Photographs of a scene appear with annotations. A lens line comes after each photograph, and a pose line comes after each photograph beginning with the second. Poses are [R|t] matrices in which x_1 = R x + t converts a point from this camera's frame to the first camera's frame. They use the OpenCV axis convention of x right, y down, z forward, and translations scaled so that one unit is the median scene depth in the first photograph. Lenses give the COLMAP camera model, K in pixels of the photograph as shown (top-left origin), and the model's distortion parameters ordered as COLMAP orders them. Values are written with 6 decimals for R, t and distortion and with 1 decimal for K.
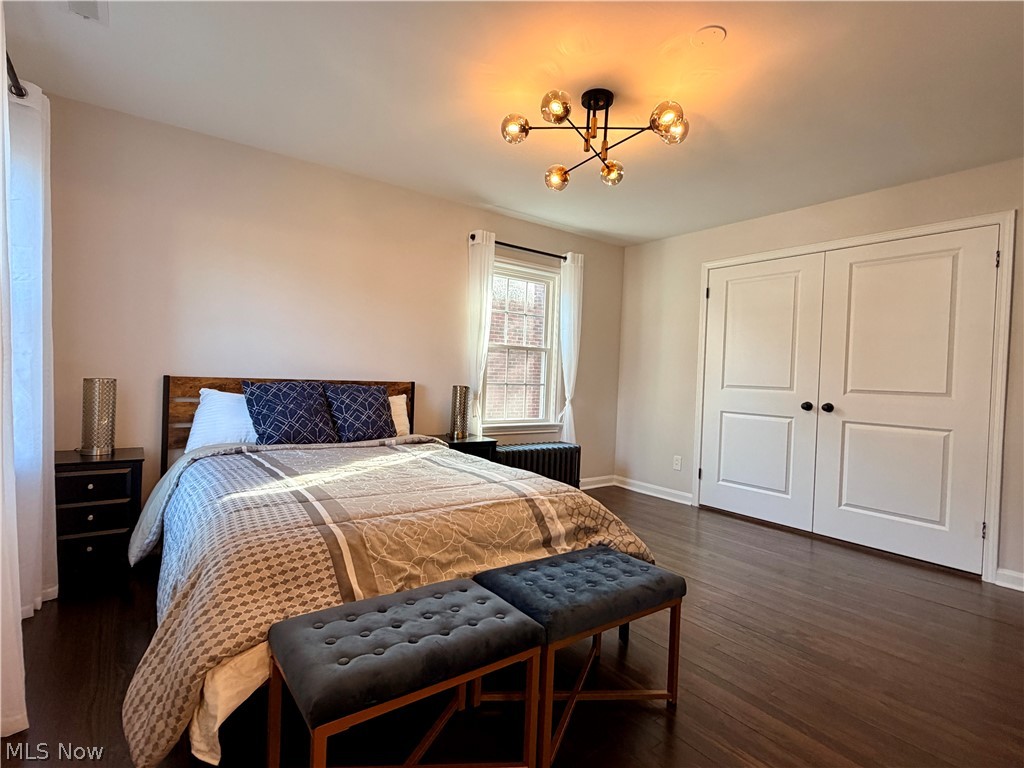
lens RADIAL K [[511.3, 0, 509.0], [0, 511.3, 383.8], [0, 0, 1]] dist [-0.005070, -0.000503]
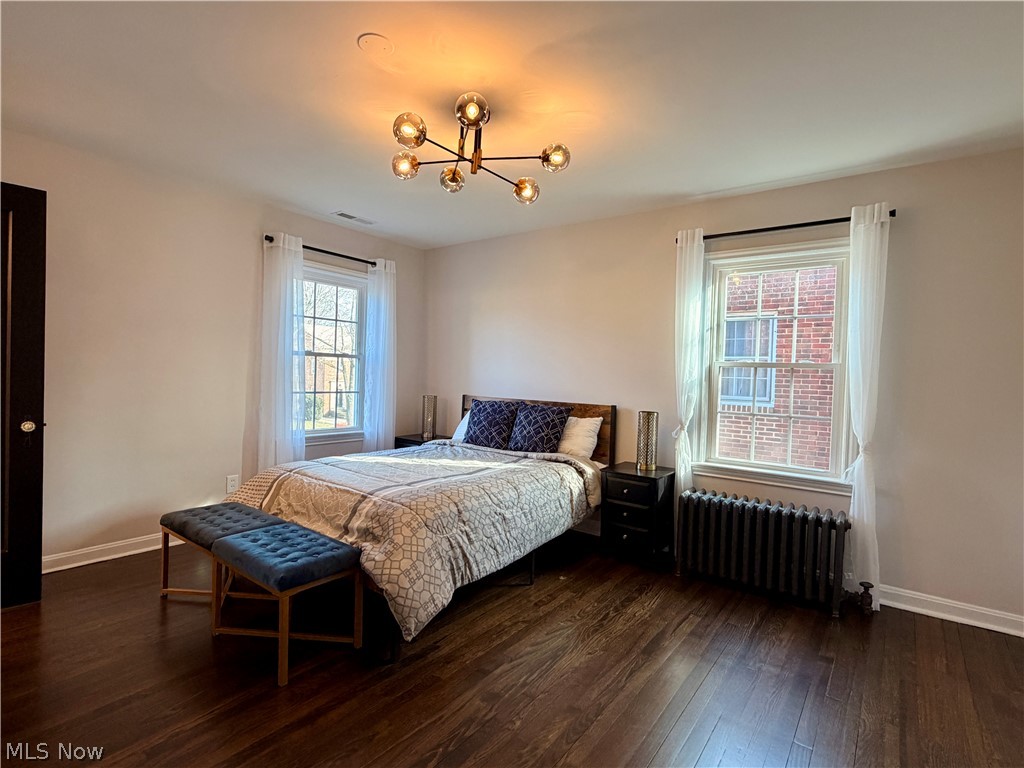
lens RADIAL K [[511.3, 0, 508.4], [0, 511.3, 375.1], [0, 0, 1]] dist [-0.005070, -0.000503]
pose [[0.279095, -0.028317, -0.959846, 0.880370], [-0.040206, 0.998344, -0.041144, -0.017425], [0.959421, 0.050075, 0.277494, 0.649326]]
